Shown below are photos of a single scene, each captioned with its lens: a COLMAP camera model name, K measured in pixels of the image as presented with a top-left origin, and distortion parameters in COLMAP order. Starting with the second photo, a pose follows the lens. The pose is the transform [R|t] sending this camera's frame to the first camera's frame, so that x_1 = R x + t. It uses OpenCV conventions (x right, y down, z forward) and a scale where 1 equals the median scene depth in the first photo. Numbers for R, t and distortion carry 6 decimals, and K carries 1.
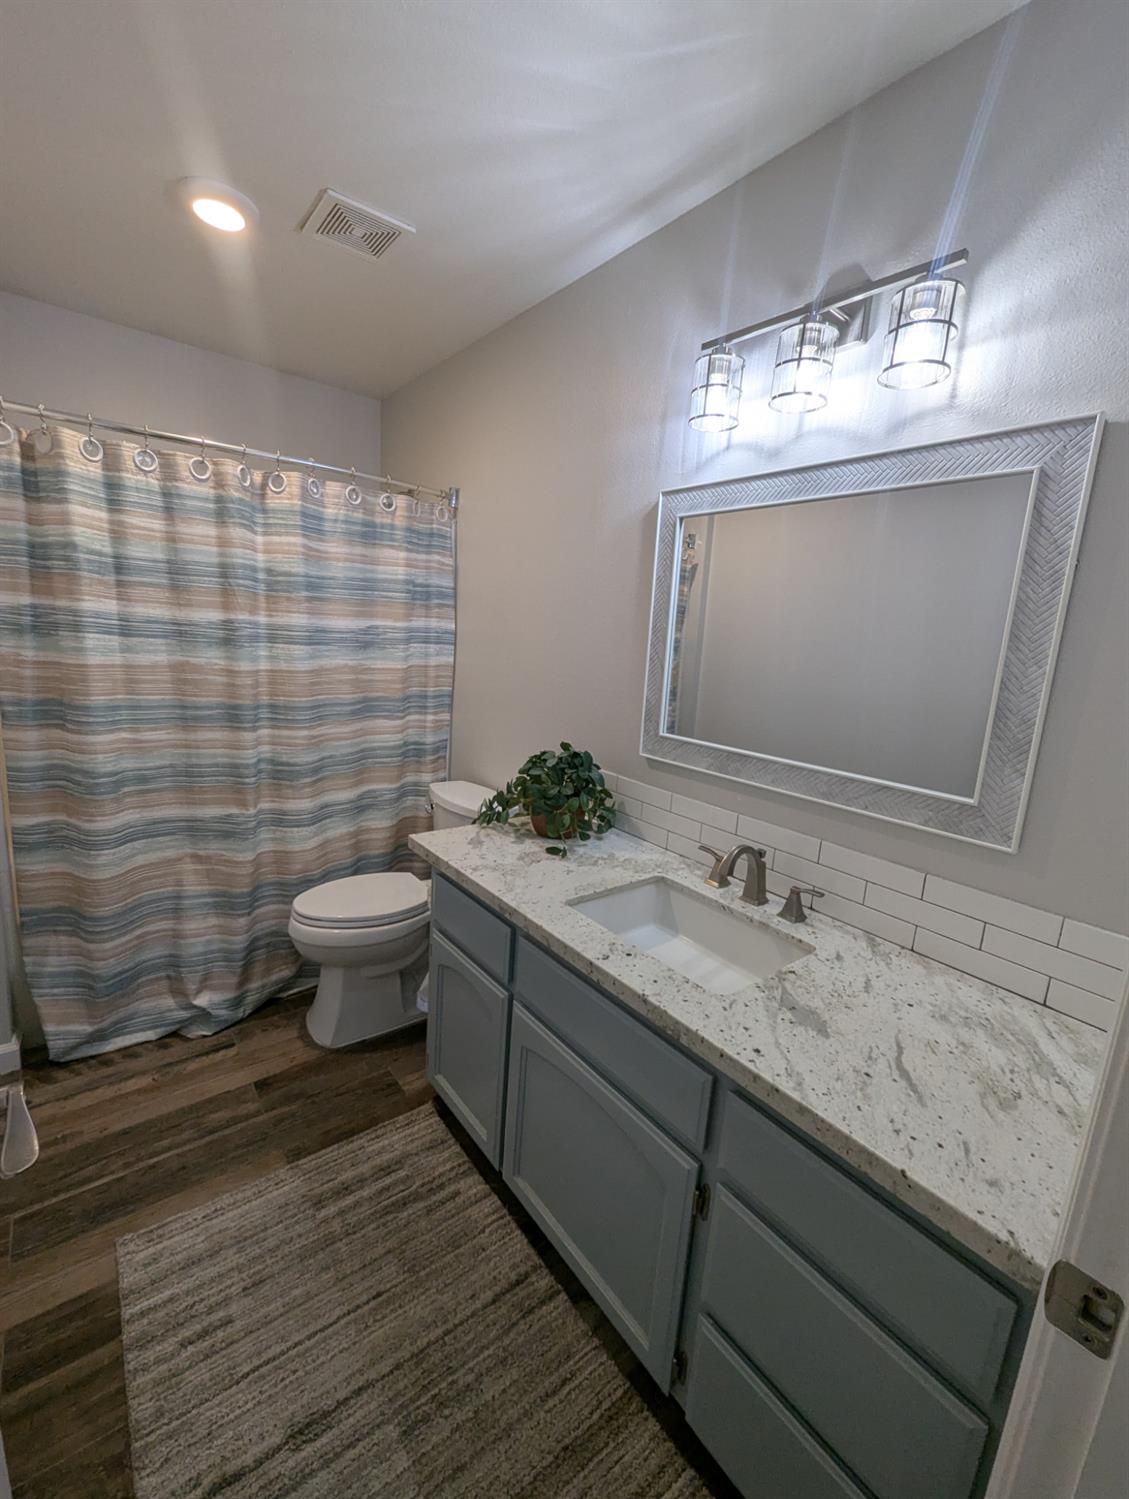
lens RADIAL K [[629.4, 0, 559.7], [0, 629.4, 750.0], [0, 0, 1]] dist [0.005341, -0.000914]
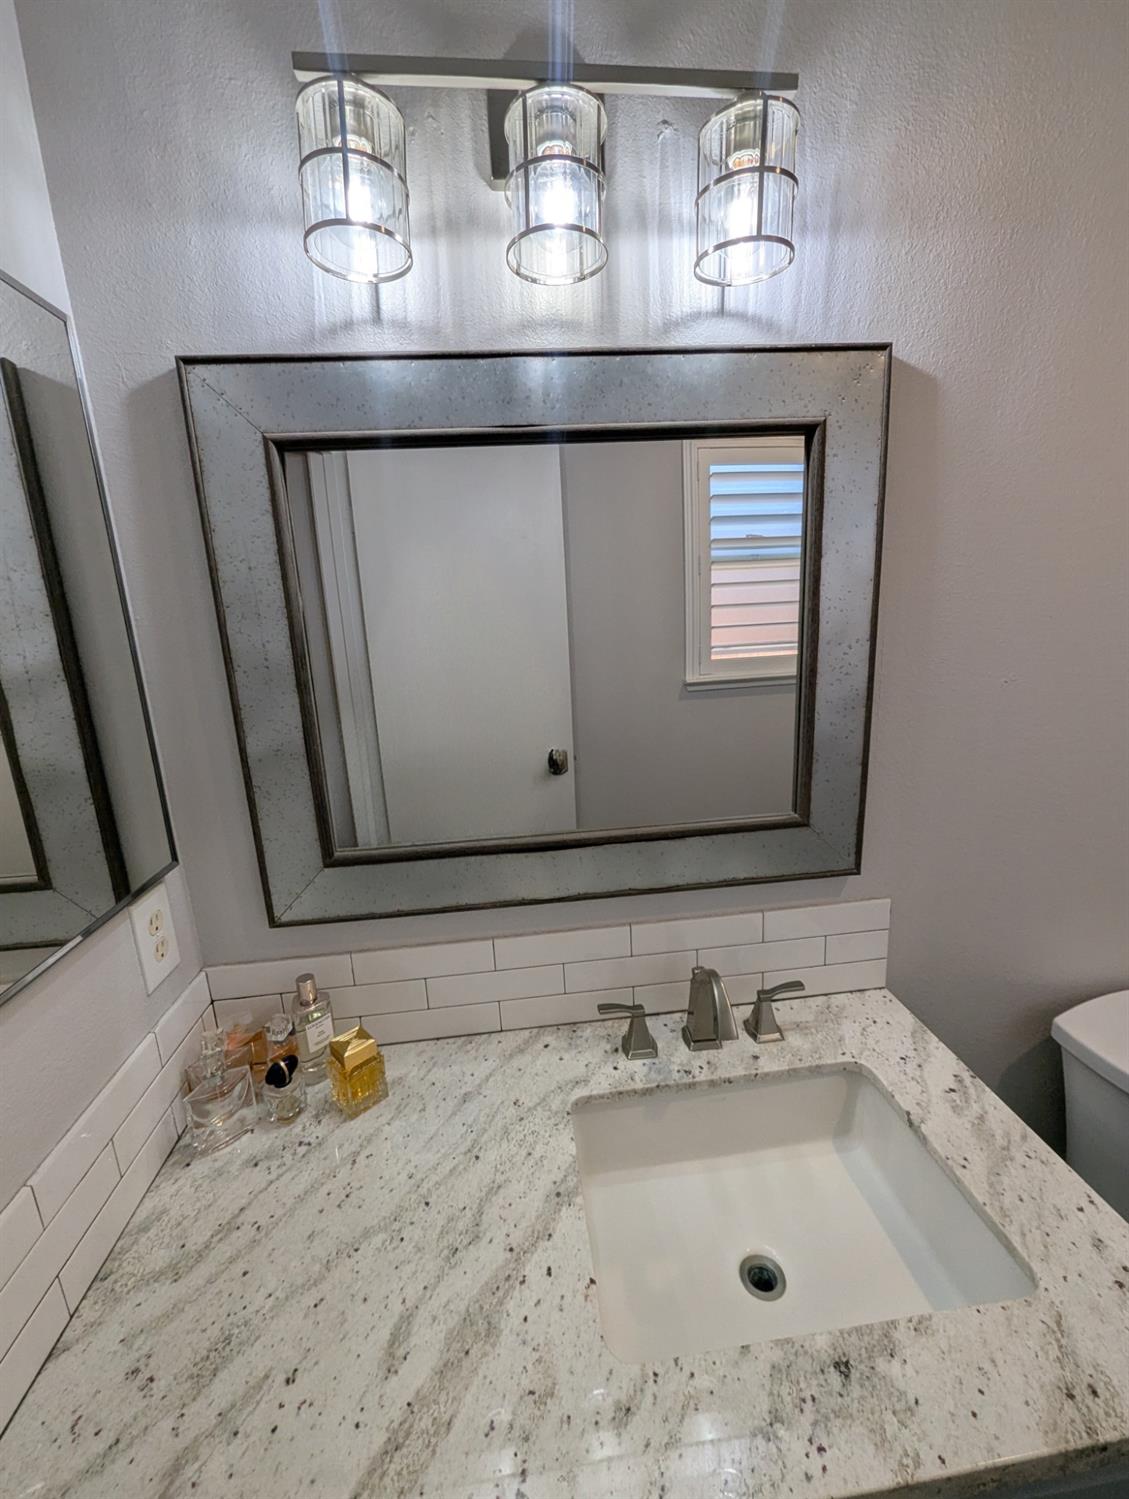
lens RADIAL K [[624.6, 0, 562.6], [0, 624.6, 748.4], [0, 0, 1]] dist [0.007511, -0.004059]
pose [[0.518848, -0.262864, 0.813449, -0.195418], [0.241180, 0.957907, 0.155712, -0.169057], [-0.820139, 0.115397, 0.560406, 0.647308]]
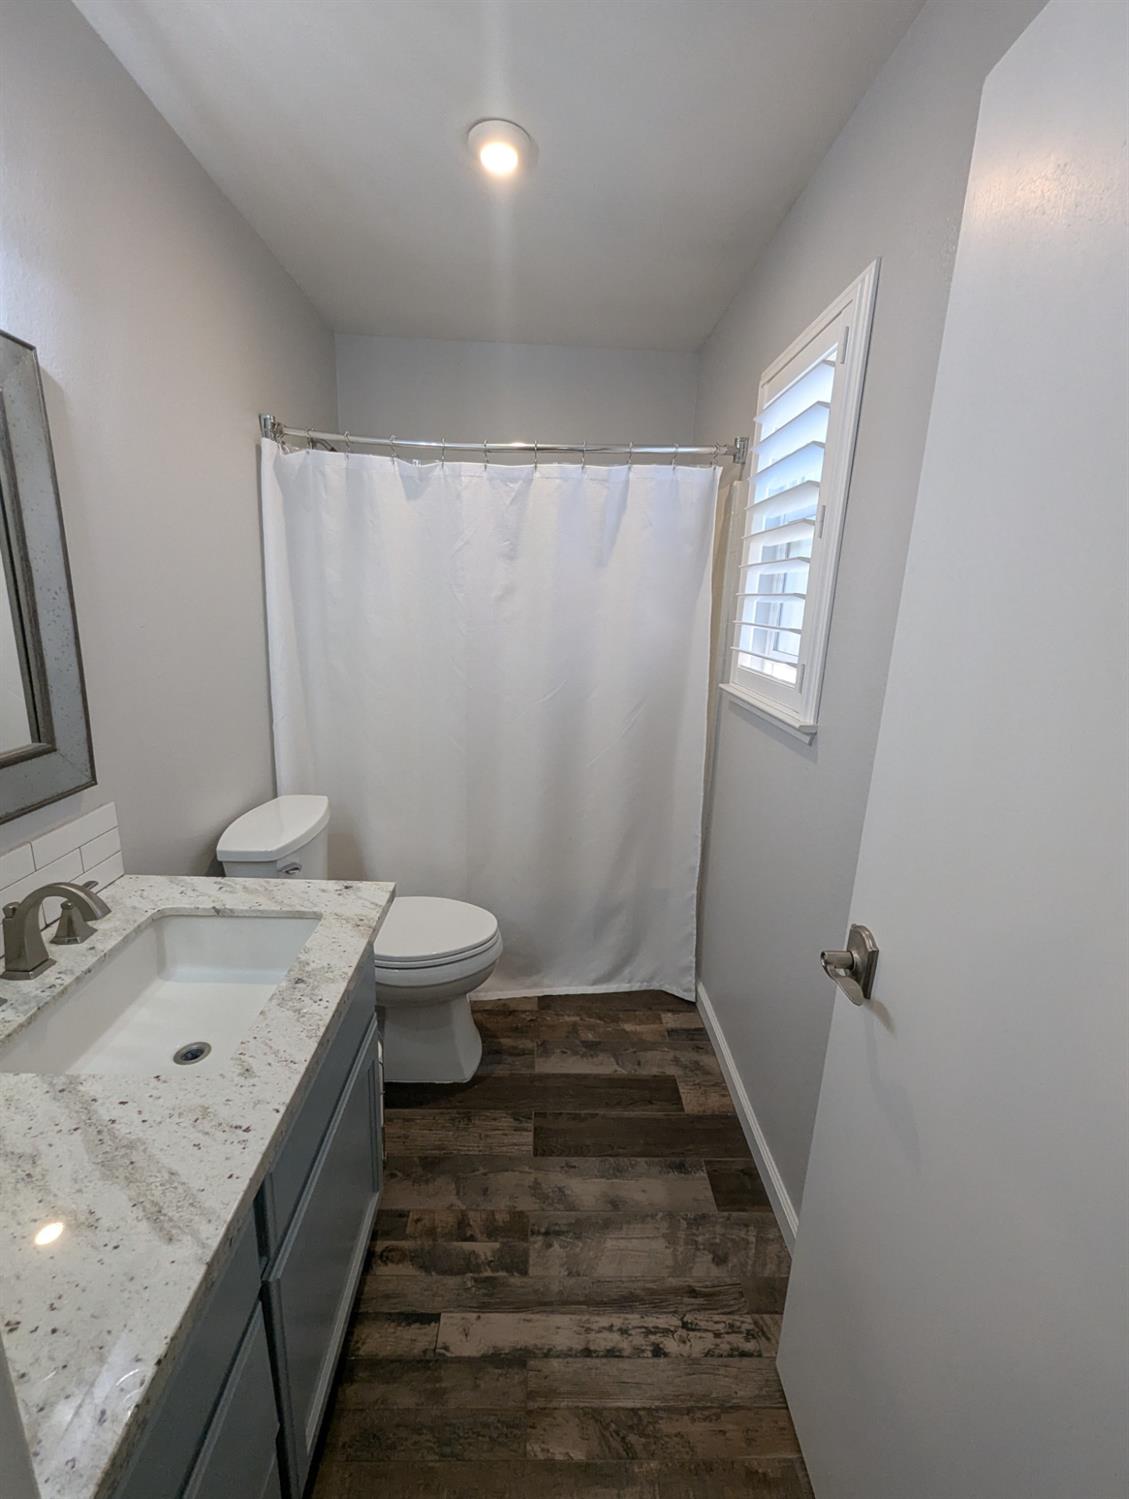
lens RADIAL K [[629.4, 0, 559.7], [0, 629.4, 750.0], [0, 0, 1]] dist [0.005341, -0.000914]
pose [[-0.809434, -0.219125, 0.544794, -0.432168], [0.031272, 0.910364, 0.412626, -0.217378], [-0.586378, 0.351030, -0.730027, 0.982087]]
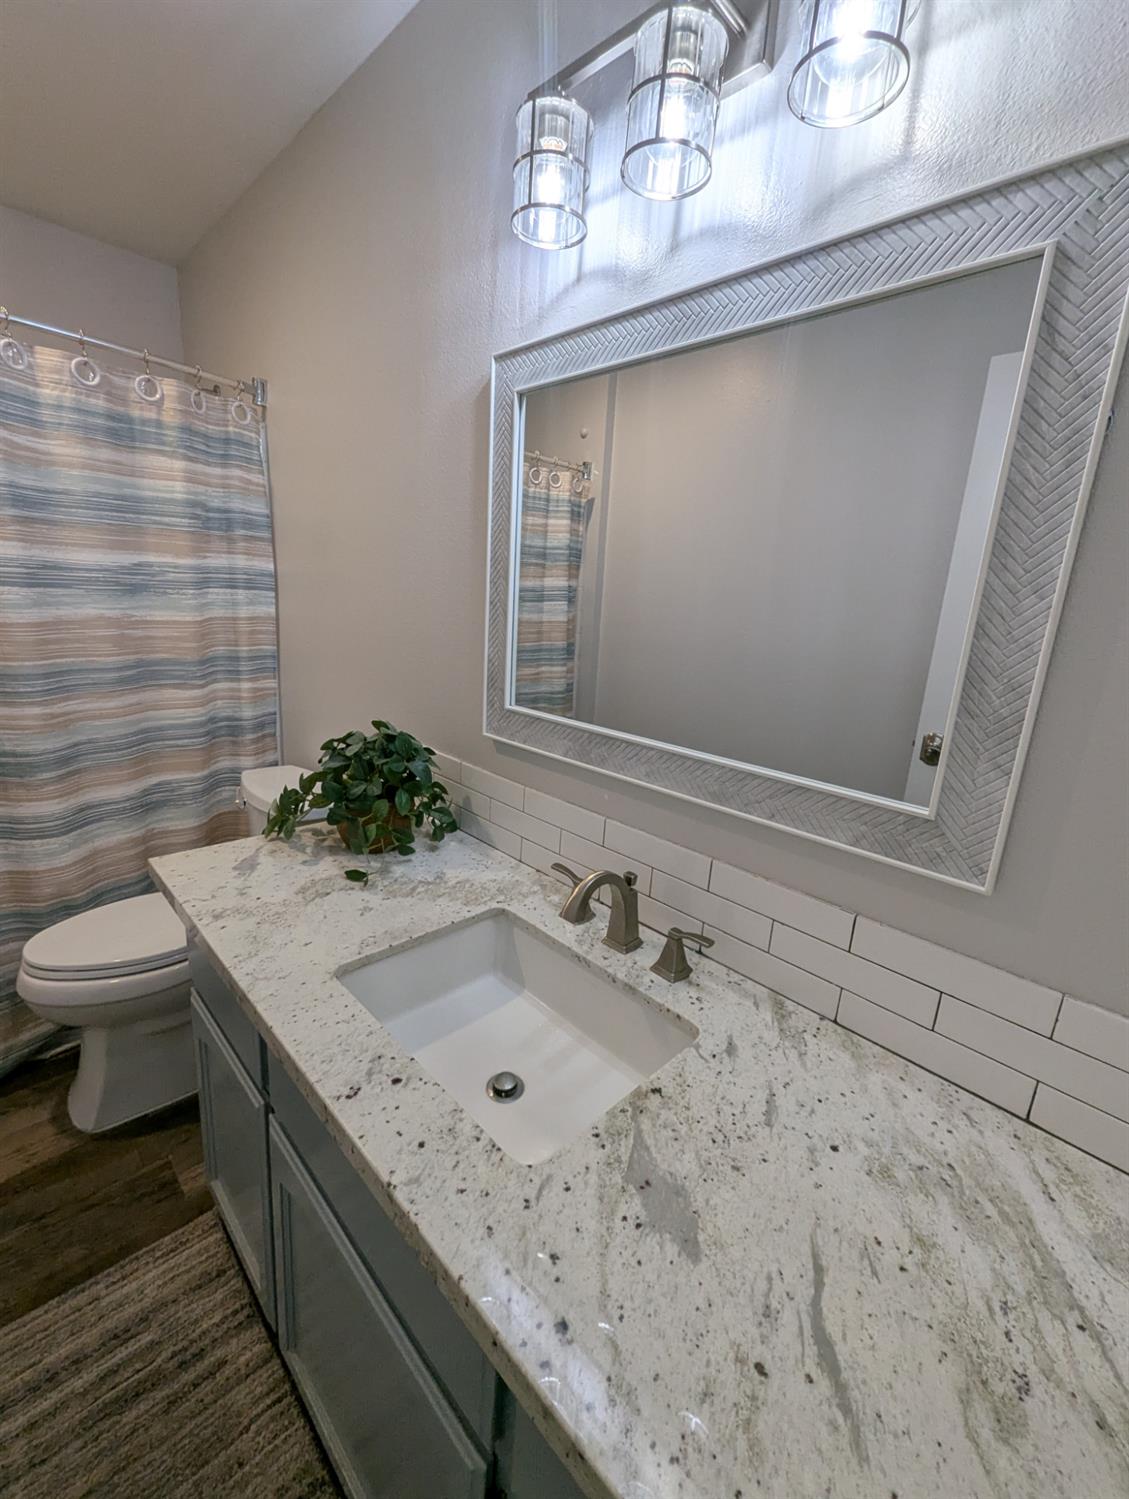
lens RADIAL K [[624.6, 0, 562.6], [0, 624.6, 748.4], [0, 0, 1]] dist [0.007511, -0.004059]
pose [[0.993887, -0.025756, 0.107357, 0.157857], [0.019257, 0.997944, 0.061138, -0.021891], [-0.108711, -0.058697, 0.992339, 0.297454]]
